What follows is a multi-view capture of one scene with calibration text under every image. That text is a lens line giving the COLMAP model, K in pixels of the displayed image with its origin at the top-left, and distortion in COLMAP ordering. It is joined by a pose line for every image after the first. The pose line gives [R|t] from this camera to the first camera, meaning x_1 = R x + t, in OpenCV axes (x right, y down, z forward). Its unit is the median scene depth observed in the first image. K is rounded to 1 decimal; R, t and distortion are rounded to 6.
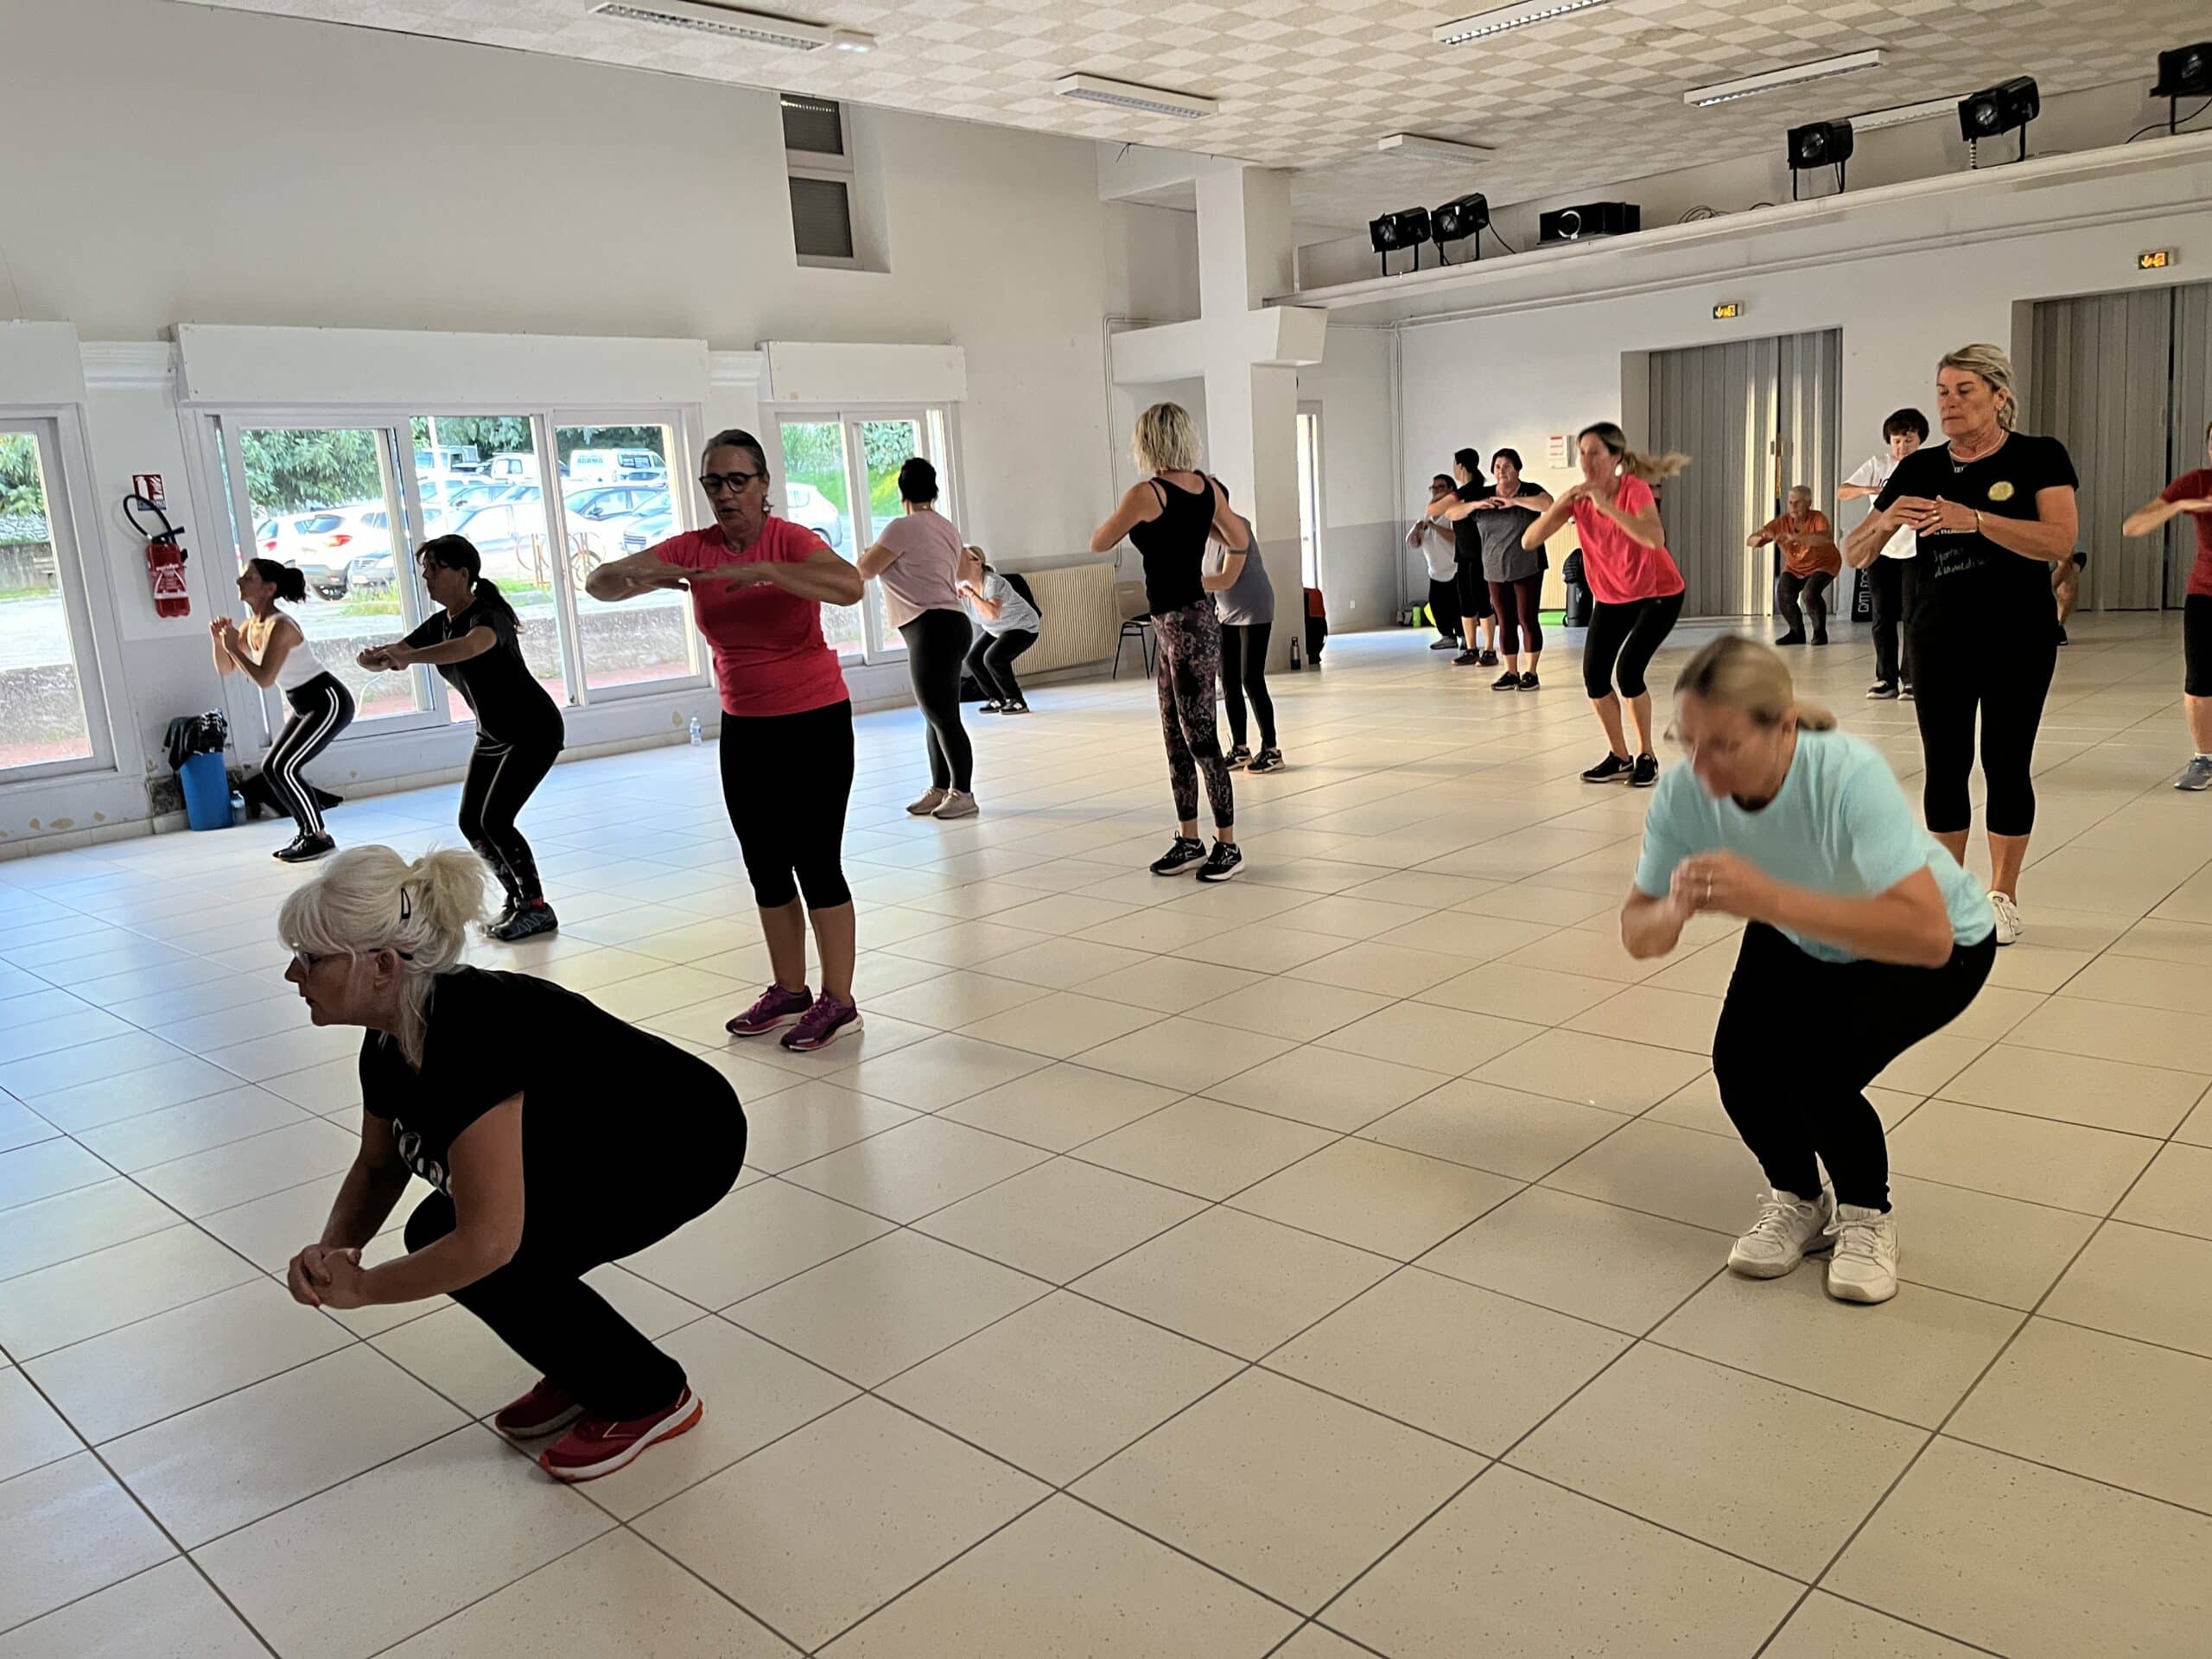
lens RADIAL K [[1674.8, 0, 1083.7], [0, 1674.8, 814.2], [0, 0, 1]] dist [0.061442, -0.073773]
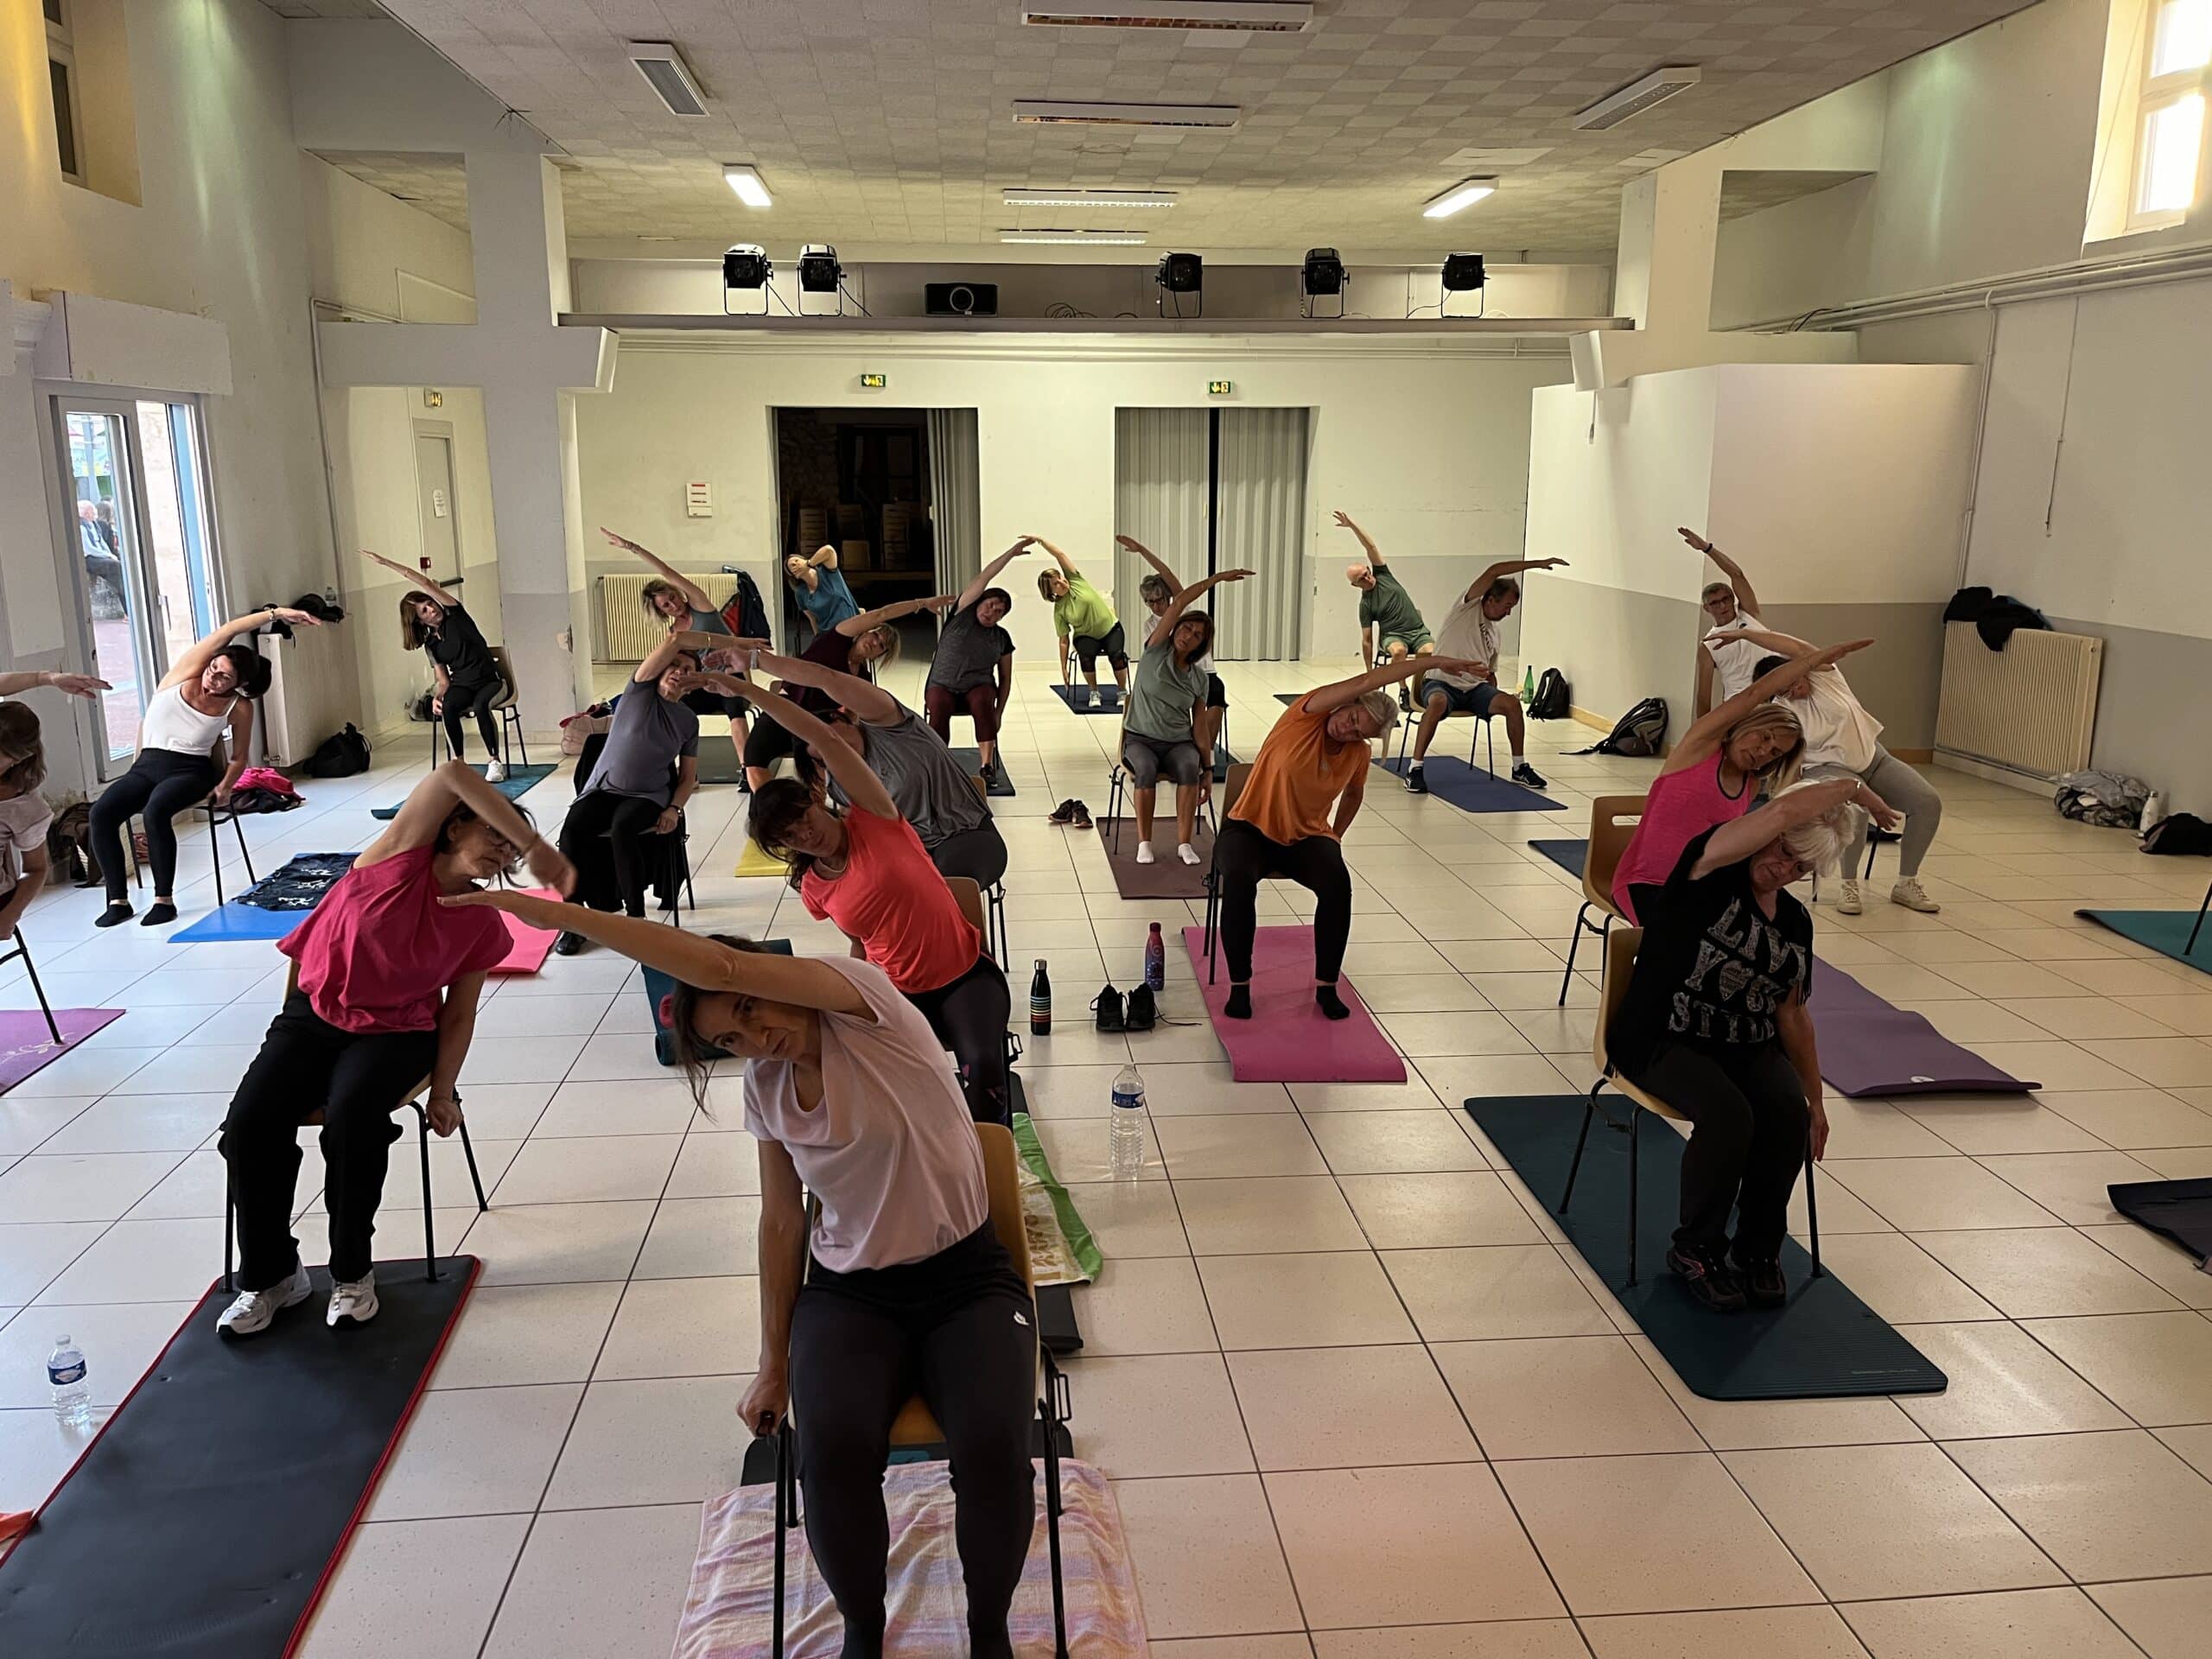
lens RADIAL K [[1674.8, 0, 1109.6], [0, 1674.8, 840.1], [0, 0, 1]] dist [0.061442, -0.073773]
pose [[0.645477, -0.097098, 0.757583, -0.439041], [0.091983, 0.994549, 0.049098, -0.060680], [-0.758221, 0.037993, 0.650890, 0.262700]]
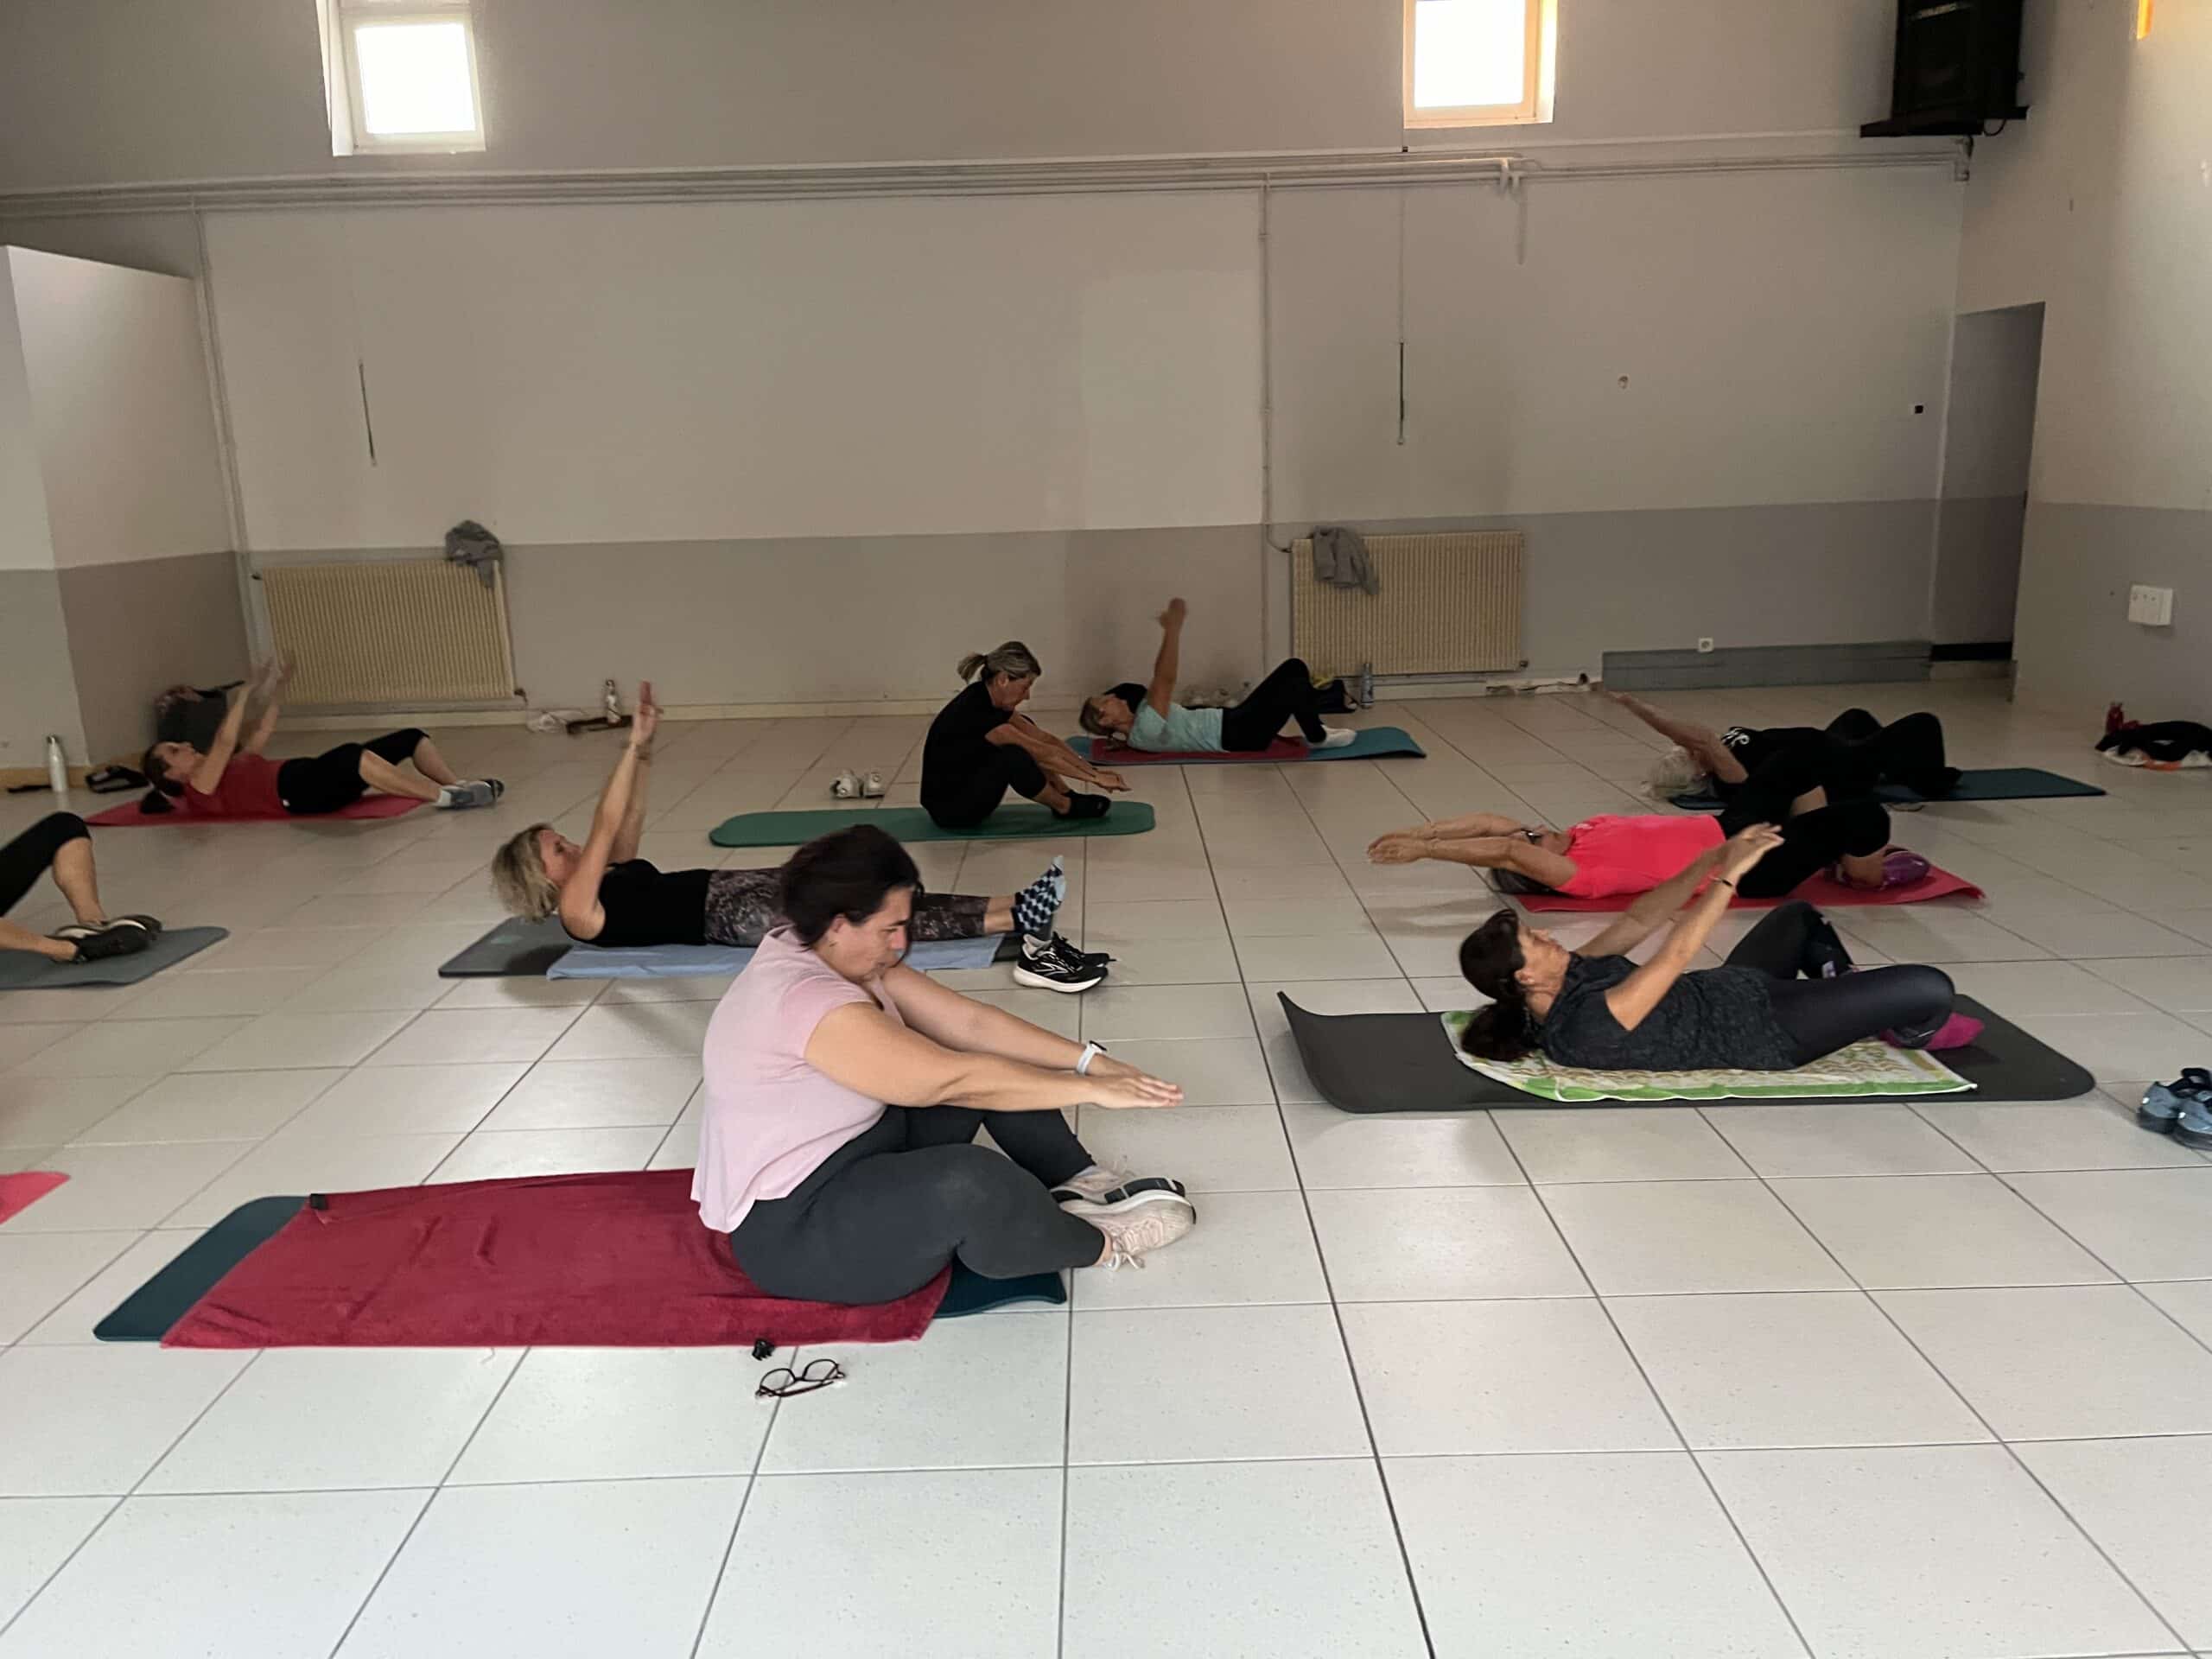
lens RADIAL K [[1674.8, 0, 1105.2], [0, 1674.8, 835.4], [0, 0, 1]] dist [0.061442, -0.073773]
pose [[-0.696474, -0.063837, 0.714737, -0.297946], [0.204377, 0.937135, 0.282855, -0.122580], [-0.687862, 0.343078, -0.639644, 0.801798]]
